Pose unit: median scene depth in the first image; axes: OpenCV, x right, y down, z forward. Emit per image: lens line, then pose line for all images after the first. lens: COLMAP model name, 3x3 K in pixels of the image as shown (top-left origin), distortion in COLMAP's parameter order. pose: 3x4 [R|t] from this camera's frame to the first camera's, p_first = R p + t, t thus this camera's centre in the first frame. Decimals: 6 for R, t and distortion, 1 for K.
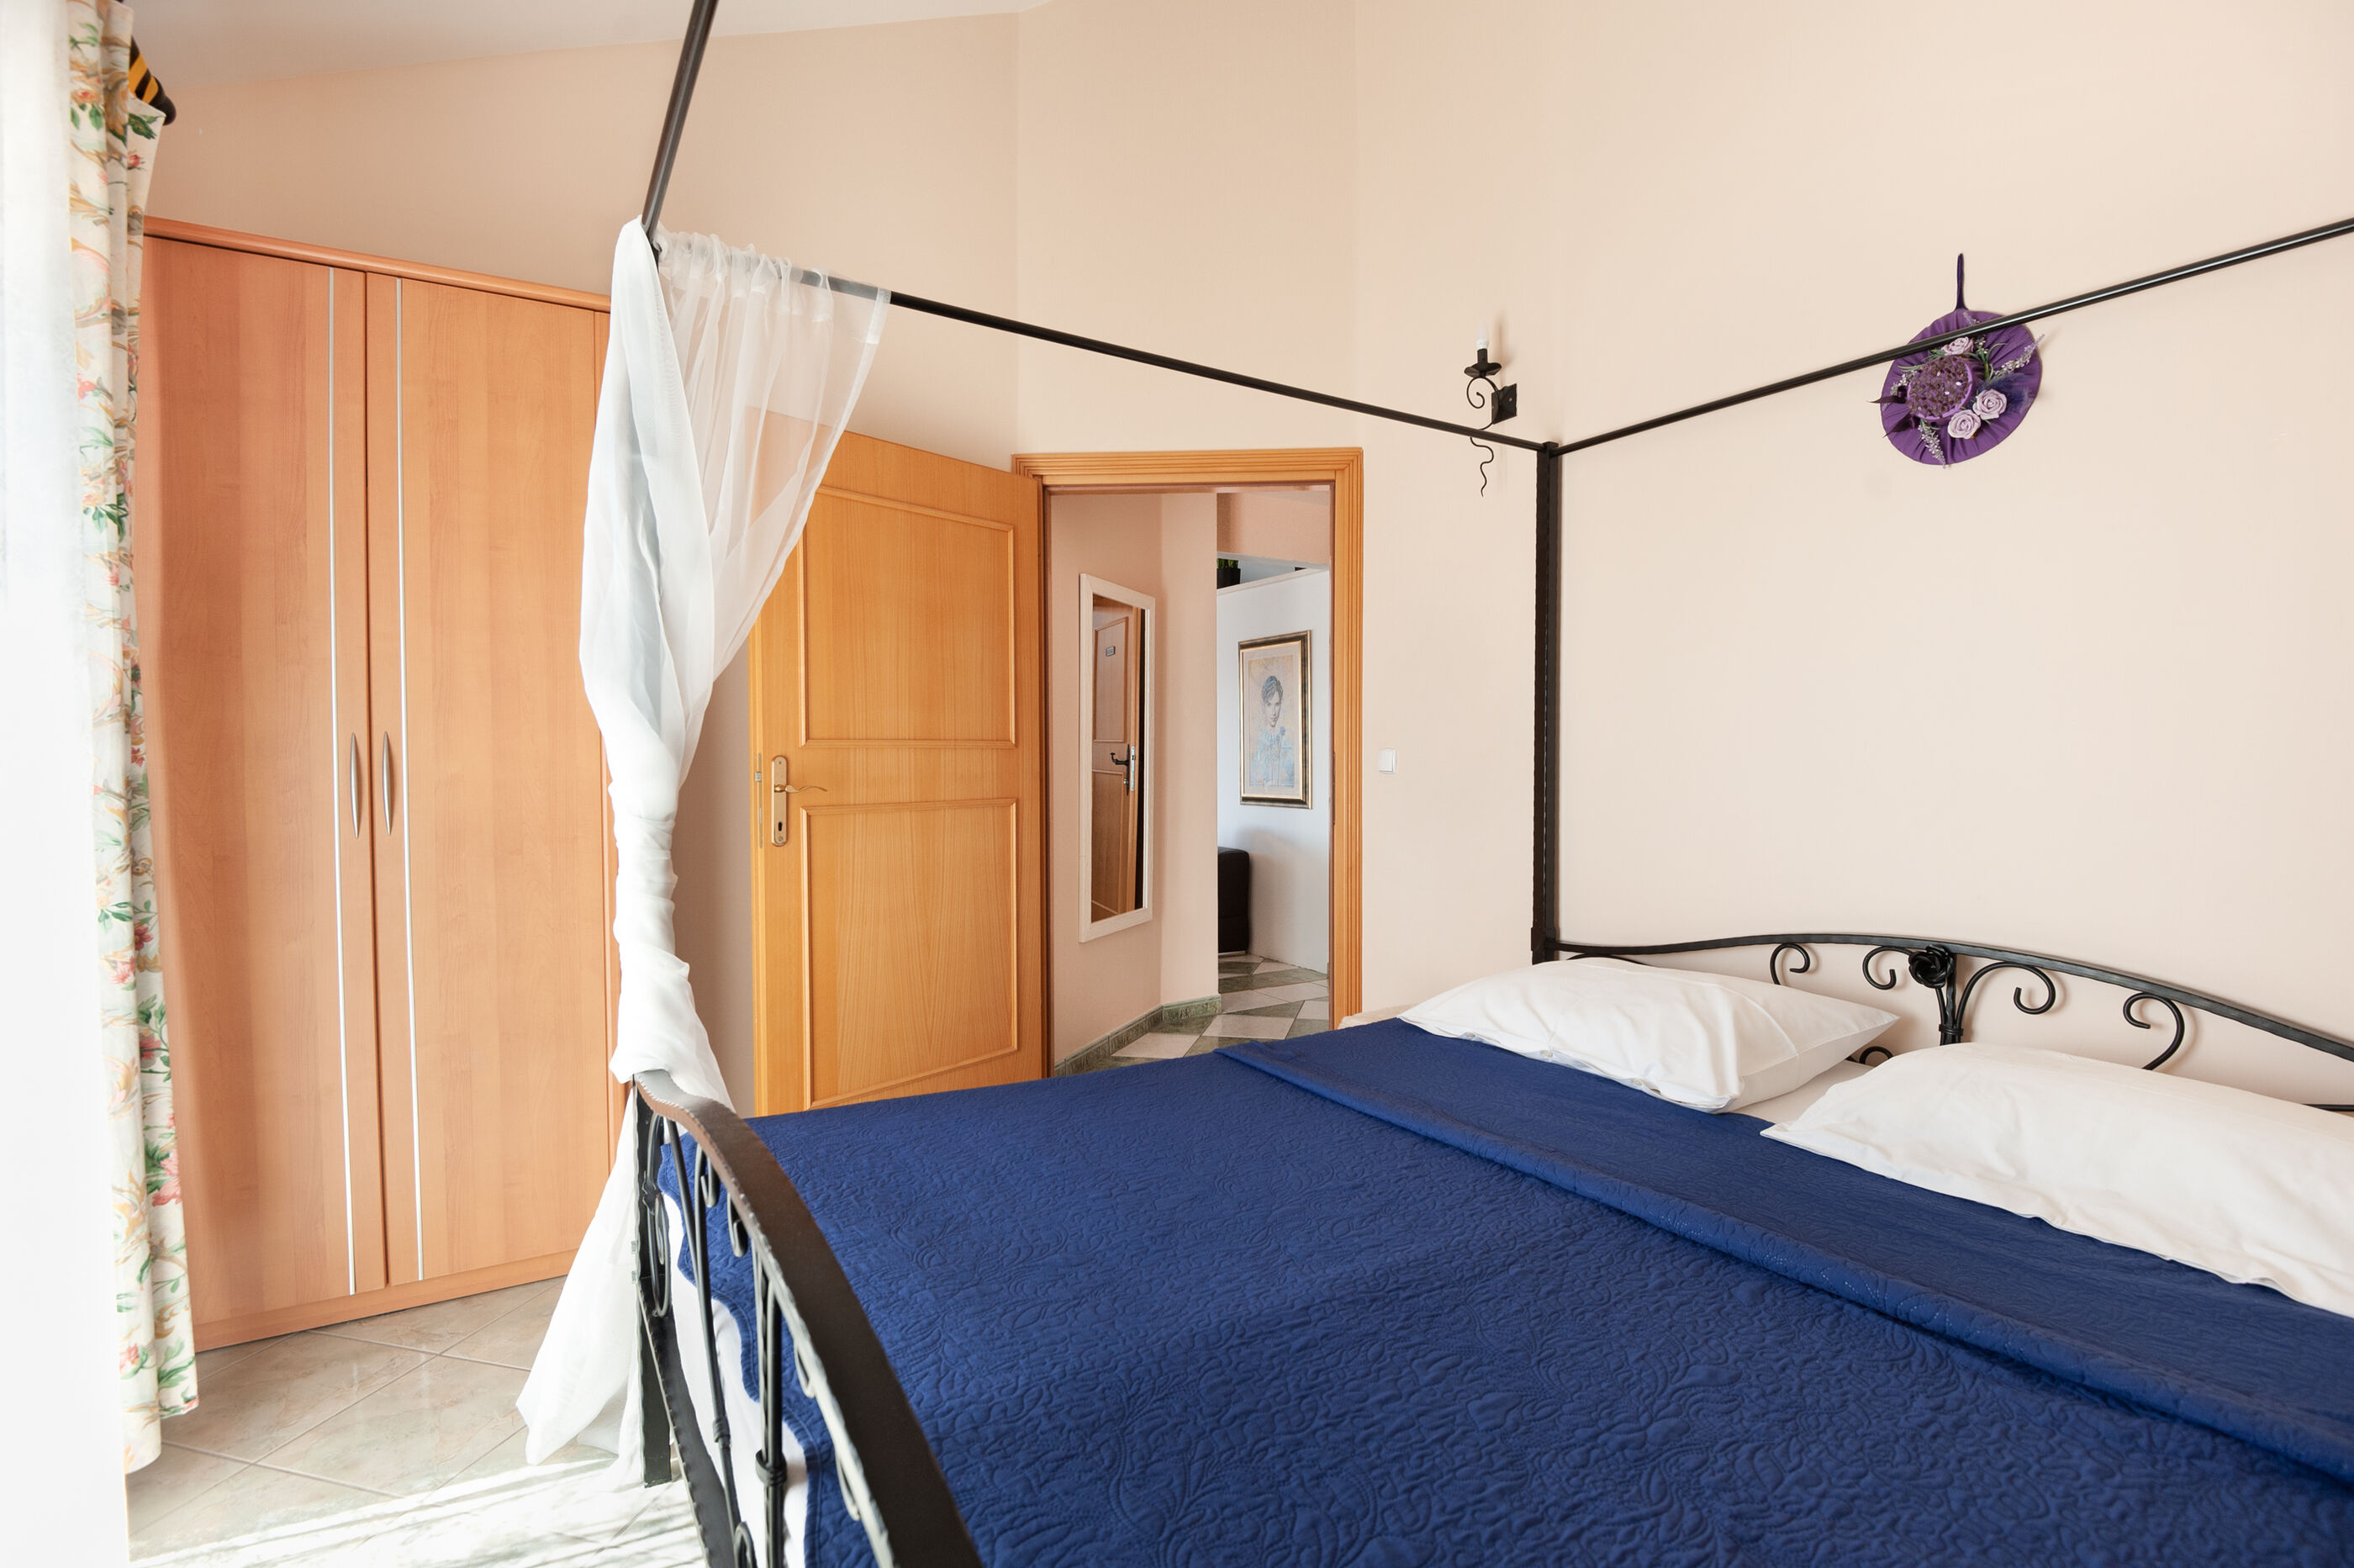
lens RADIAL K [[1095.7, 0, 1177.0], [0, 1095.7, 784.0], [0, 0, 1]] dist [0.012445, -0.008844]
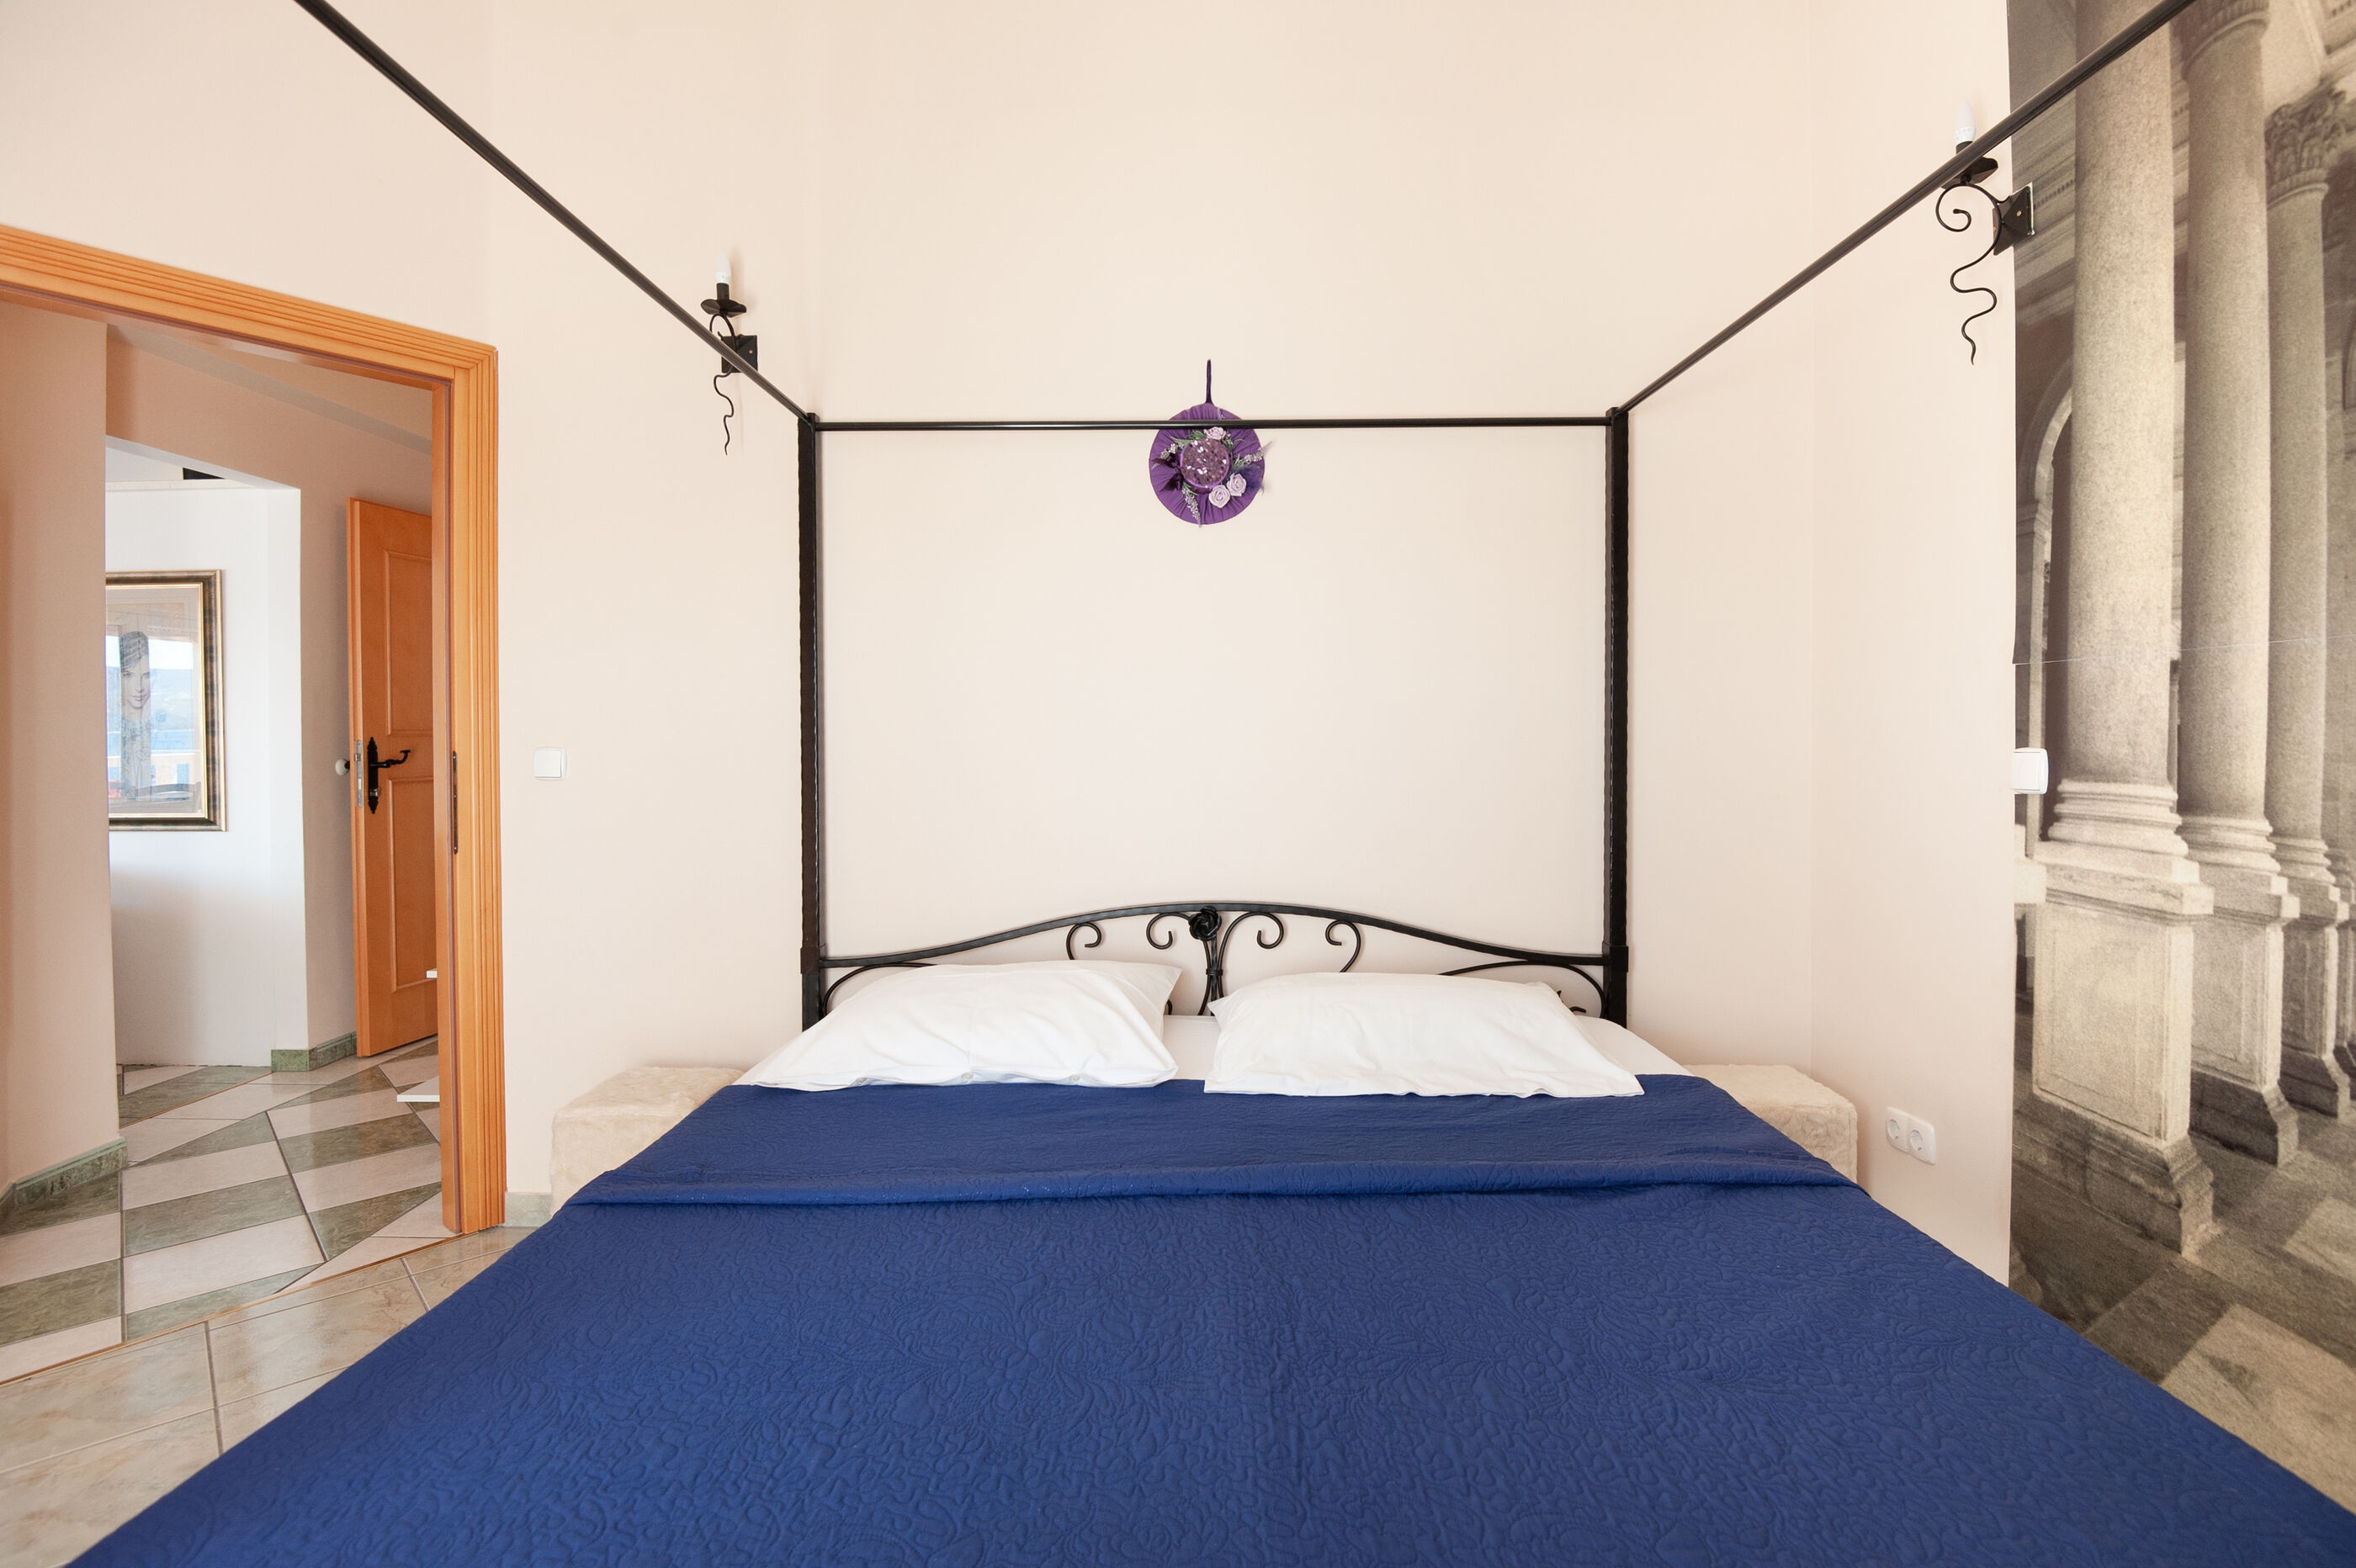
lens RADIAL K [[1107.5, 0, 1176.5], [0, 1107.5, 753.9], [0, 0, 1]] dist [0.035103, -0.041578]
pose [[0.534116, -0.012792, 0.845315, -0.398685], [0.025148, 0.999683, -0.000762, -0.027486], [-0.845037, 0.021665, 0.534268, 0.355836]]
